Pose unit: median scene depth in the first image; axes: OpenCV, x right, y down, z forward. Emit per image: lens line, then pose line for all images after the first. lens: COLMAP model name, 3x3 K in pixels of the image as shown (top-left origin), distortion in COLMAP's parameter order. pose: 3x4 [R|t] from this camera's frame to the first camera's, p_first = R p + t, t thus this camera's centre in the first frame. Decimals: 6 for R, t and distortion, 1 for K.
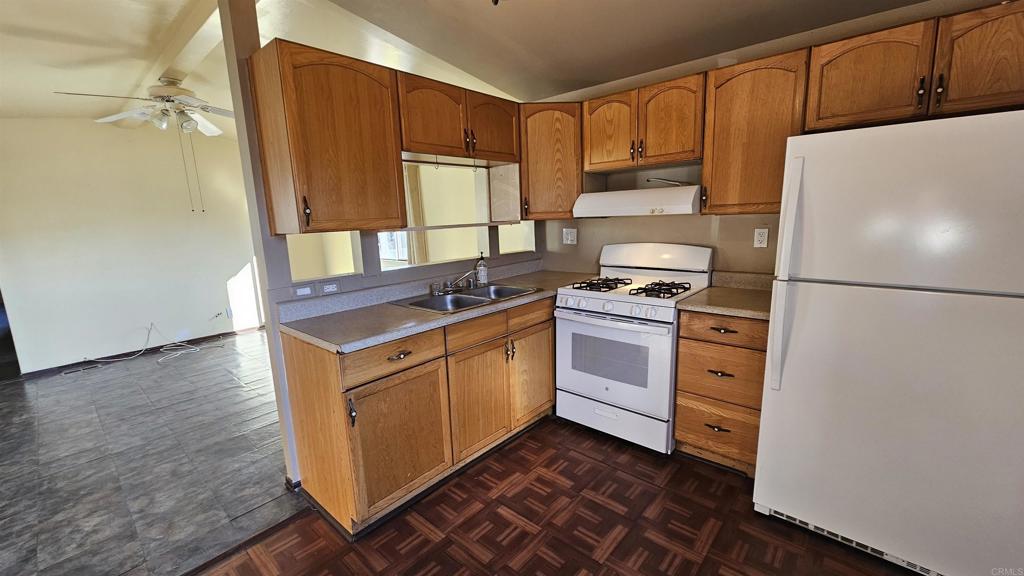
lens RADIAL K [[418.2, 0, 520.6], [0, 418.2, 292.9], [0, 0, 1]] dist [-0.000082, 0.000636]
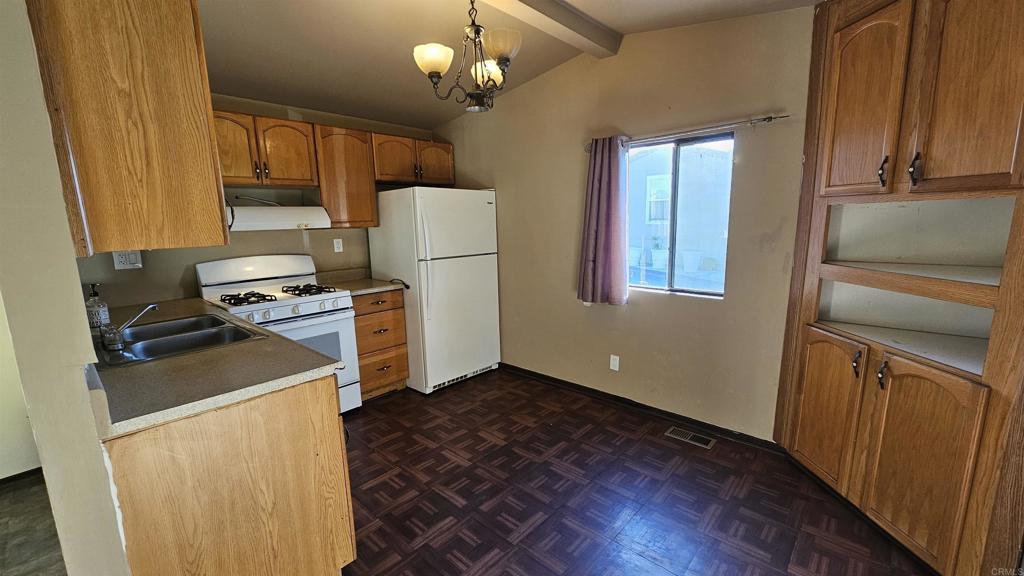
lens RADIAL K [[418.2, 0, 518.7], [0, 418.2, 292.7], [0, 0, 1]] dist [-0.000082, 0.000636]
pose [[0.008606, -0.141931, 0.989839, -0.787889], [0.201731, 0.969770, 0.137299, -0.040859], [-0.979403, 0.198500, 0.036978, 0.331246]]
